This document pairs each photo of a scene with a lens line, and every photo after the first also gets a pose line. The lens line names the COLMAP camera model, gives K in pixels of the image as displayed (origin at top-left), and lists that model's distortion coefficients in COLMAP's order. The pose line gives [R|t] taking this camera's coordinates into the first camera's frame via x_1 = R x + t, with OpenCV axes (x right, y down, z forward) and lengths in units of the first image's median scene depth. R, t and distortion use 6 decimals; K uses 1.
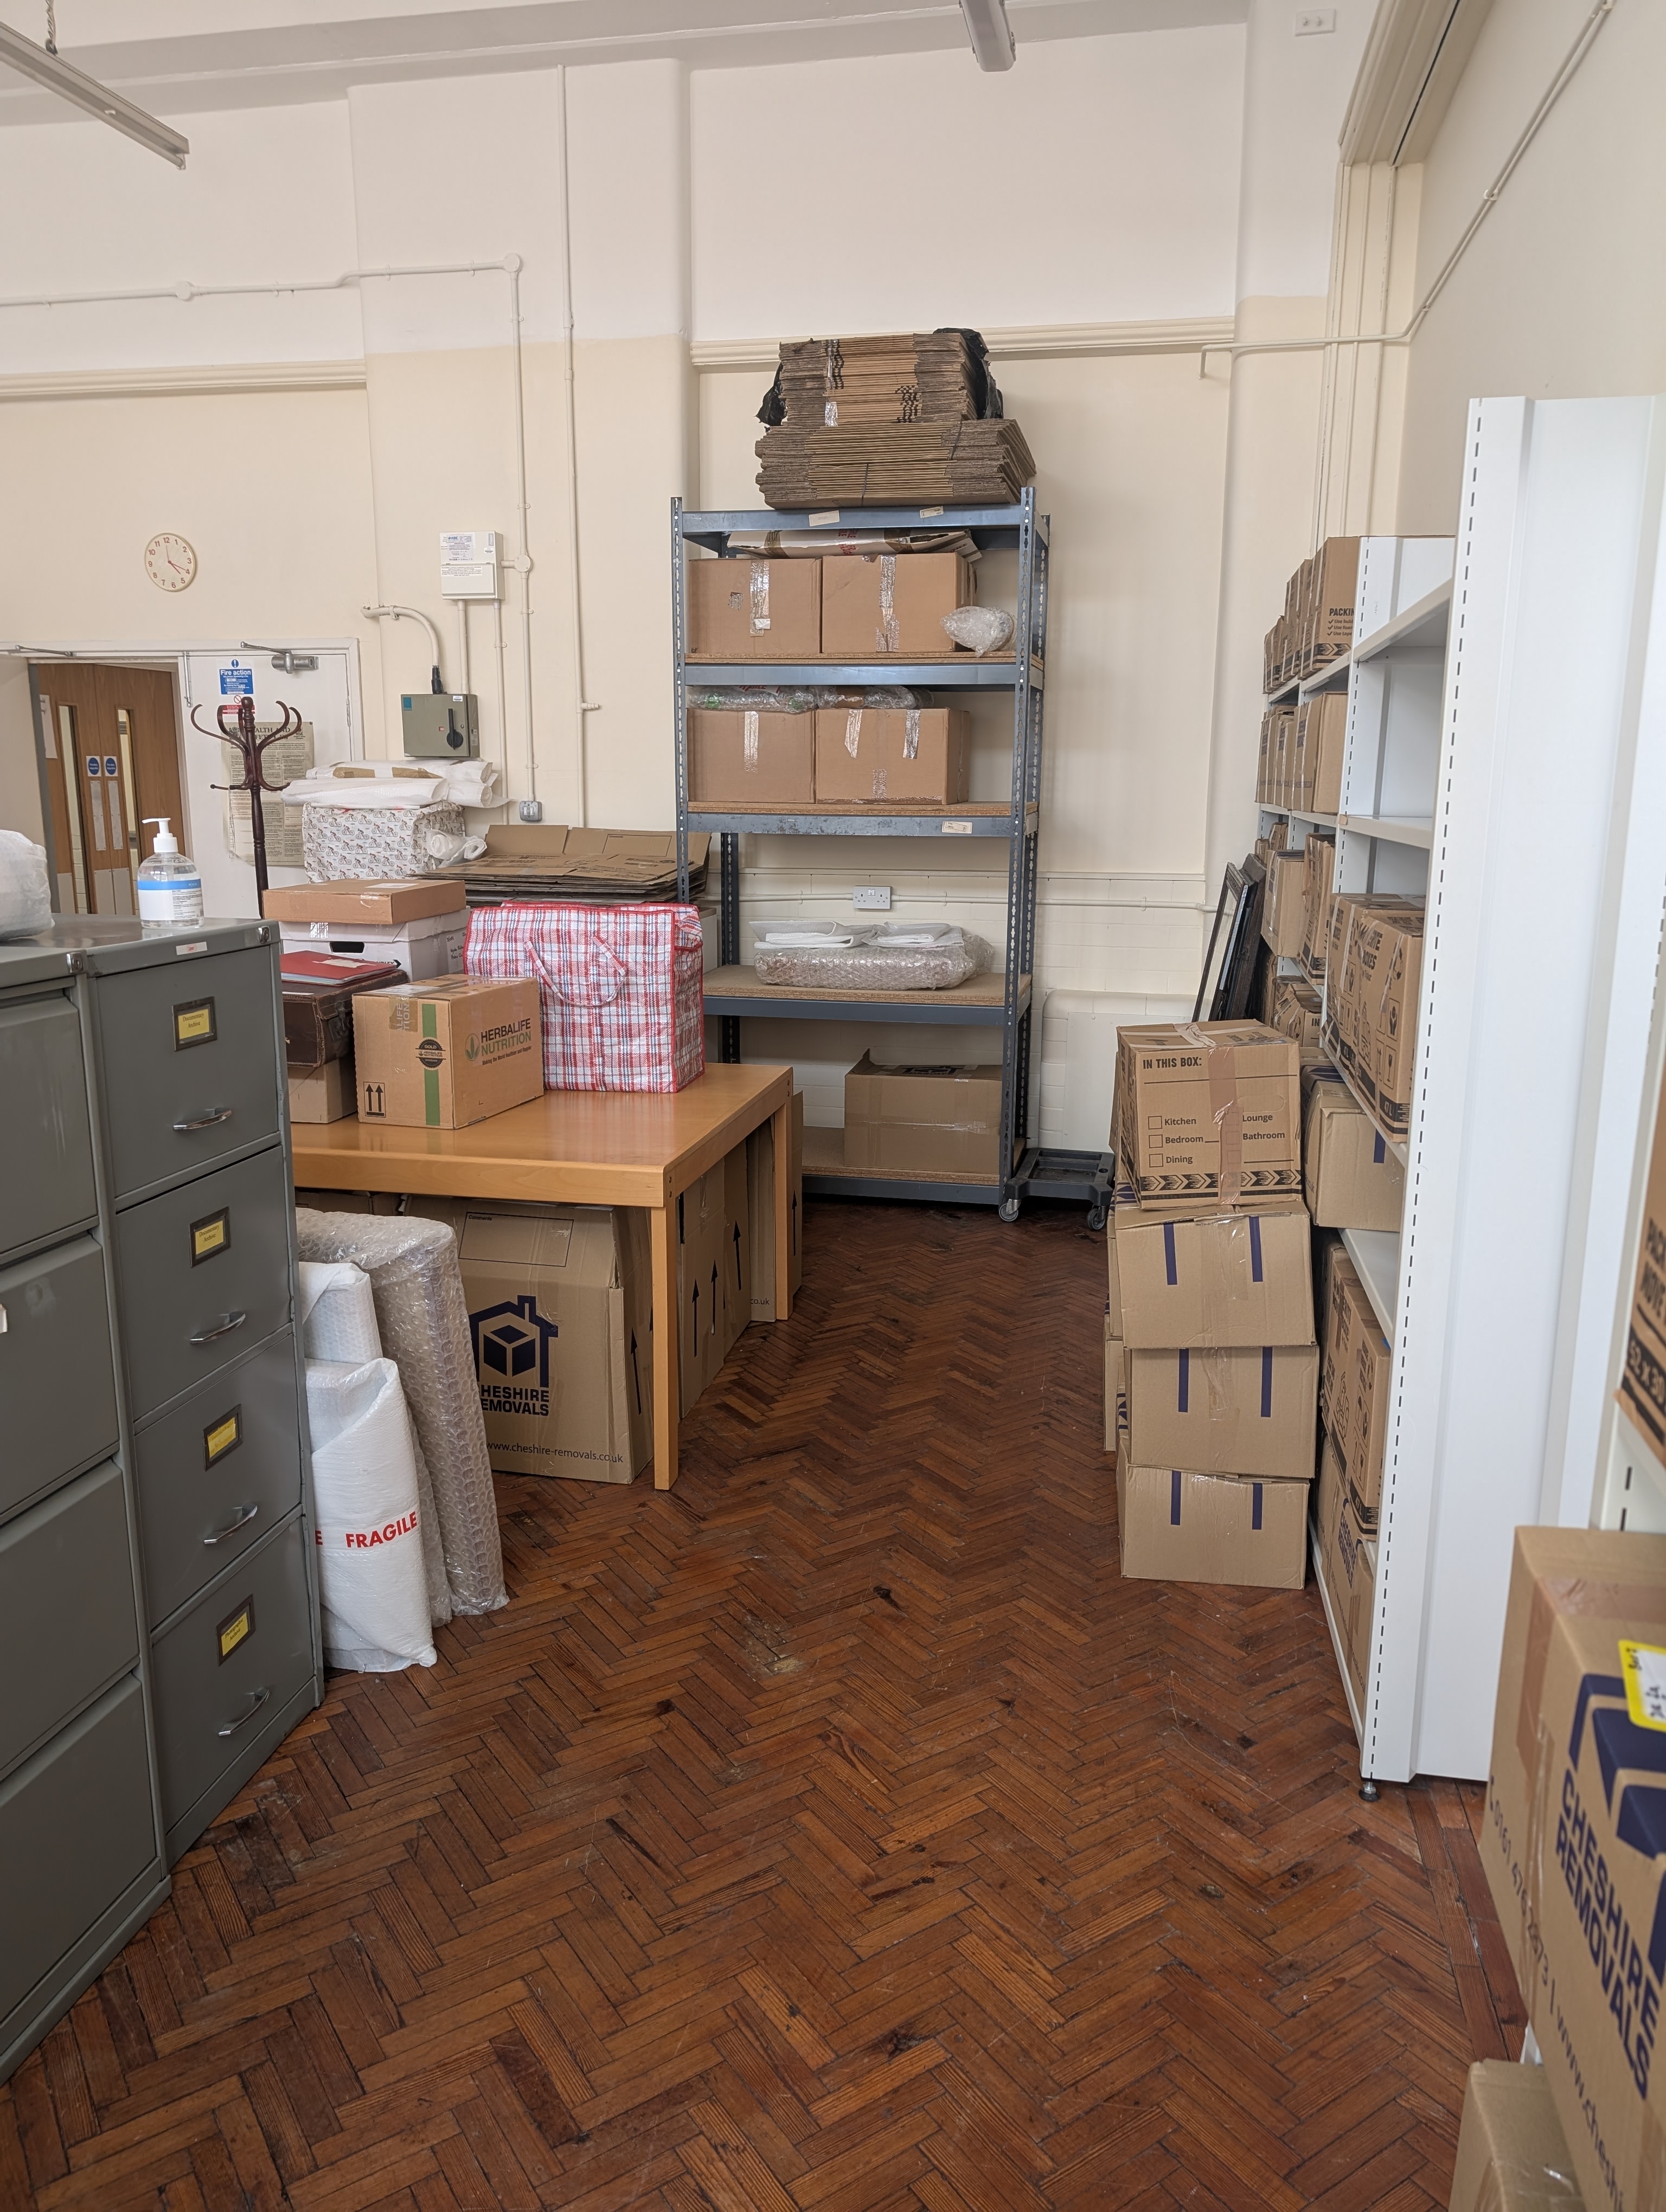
lens RADIAL K [[1556.2, 0, 831.6], [0, 1556.2, 1147.6], [0, 0, 1]] dist [-0.000085, -0.008611]
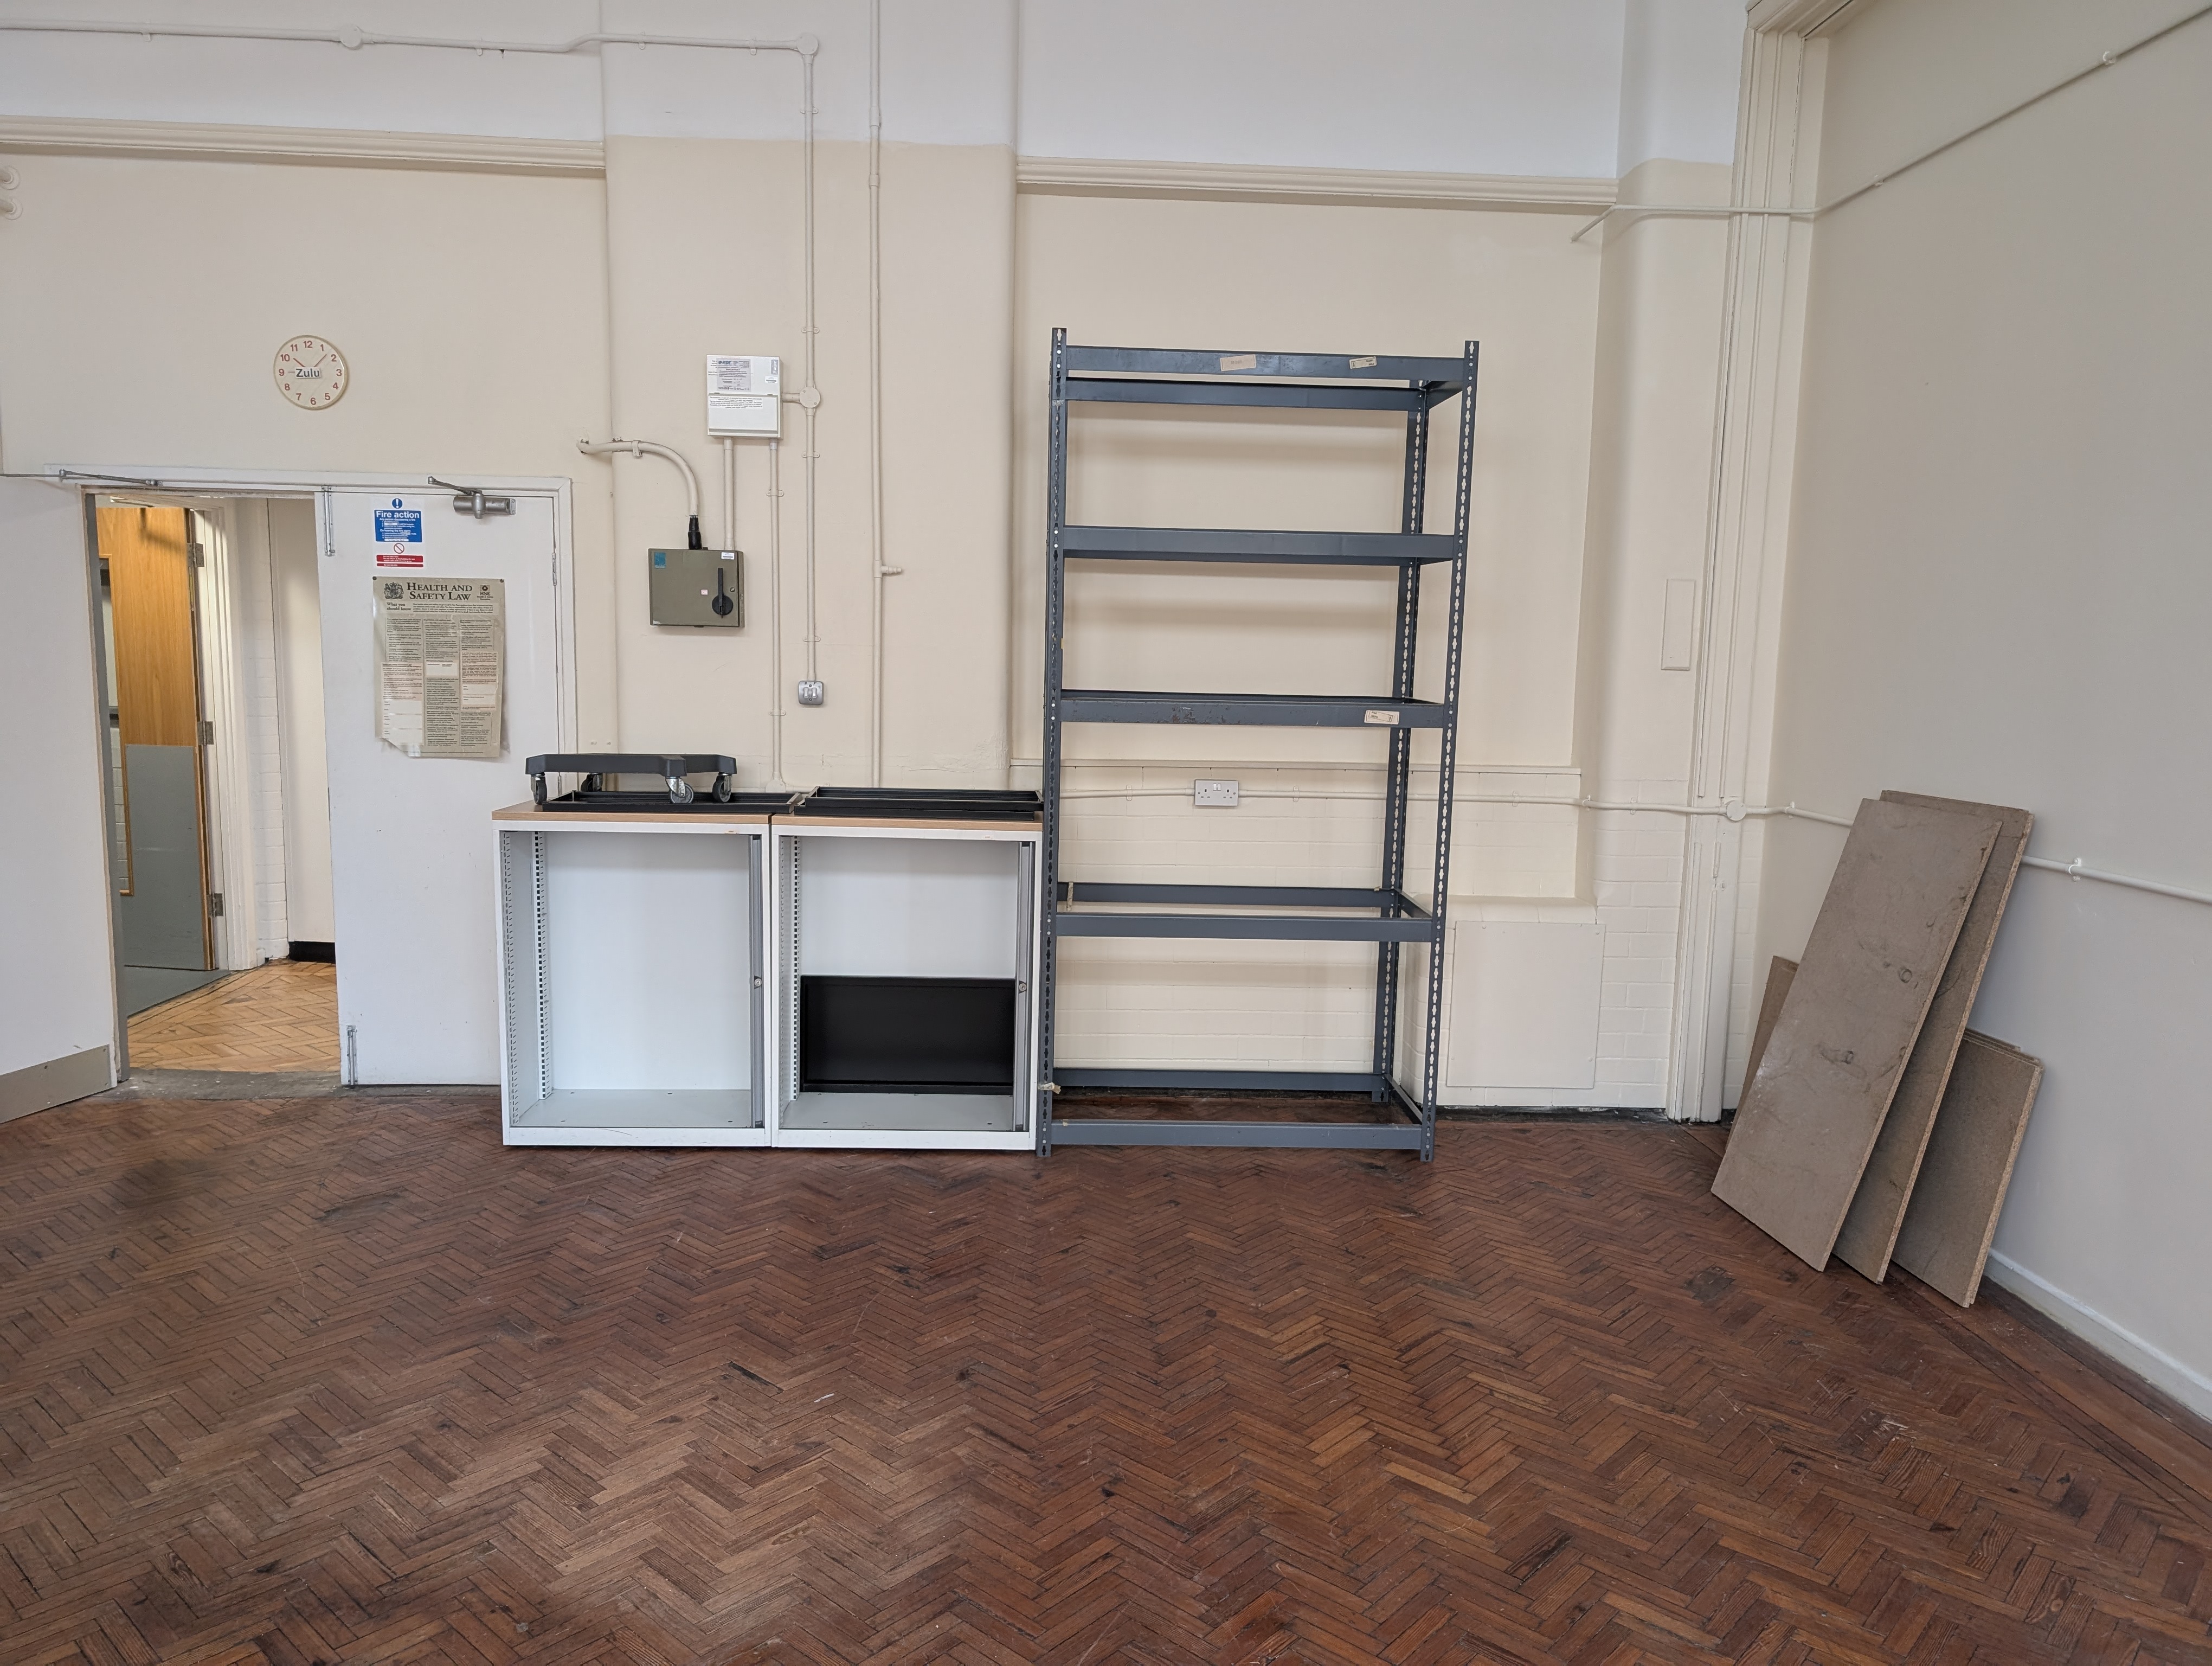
lens RADIAL K [[1589.5, 0, 1115.1], [0, 1589.5, 882.3], [0, 0, 1]] dist [0.007826, -0.007959]
pose [[0.969195, -0.022568, 0.245259, -0.312744], [0.042999, 0.996005, -0.078269, -0.057179], [-0.242513, 0.086403, 0.966293, 0.205876]]
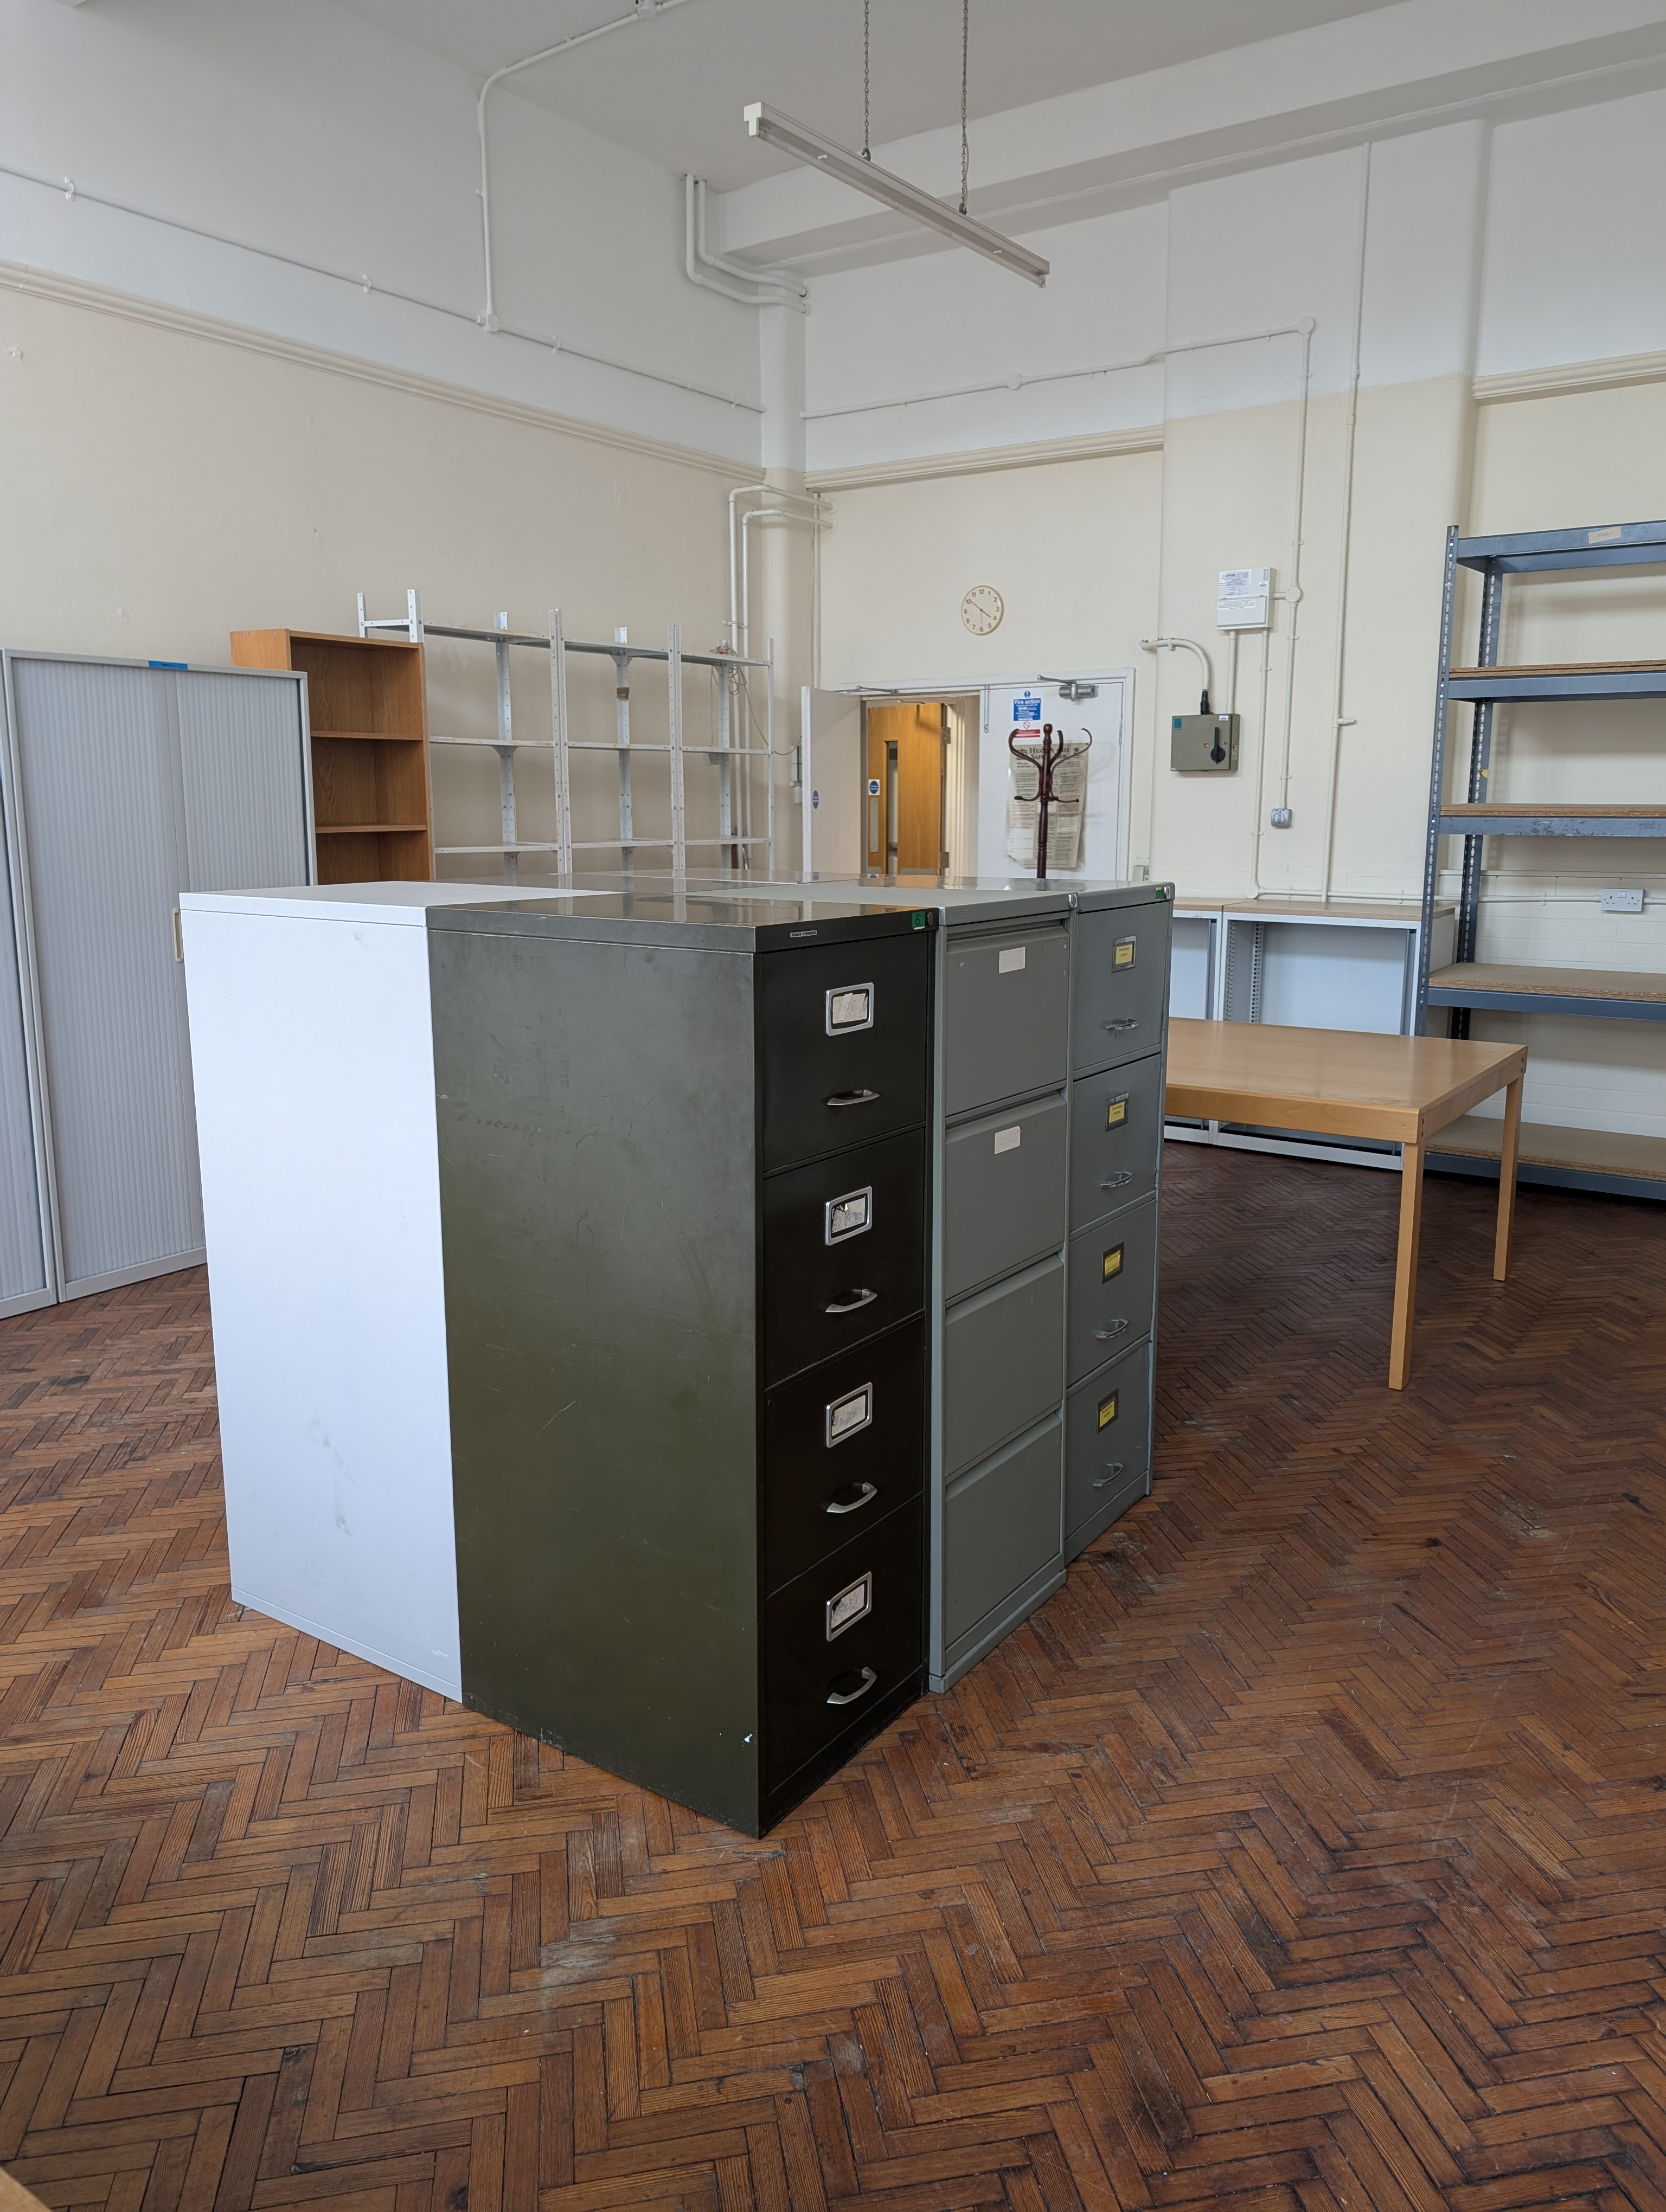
lens RADIAL K [[1582.5, 0, 879.2], [0, 1582.5, 1107.2], [0, 0, 1]] dist [0.022816, -0.003788]
pose [[0.926551, 0.062024, -0.371020, -0.036941], [-0.077530, 0.996624, -0.027009, 0.049036], [0.368093, 0.053790, 0.928232, -0.163914]]
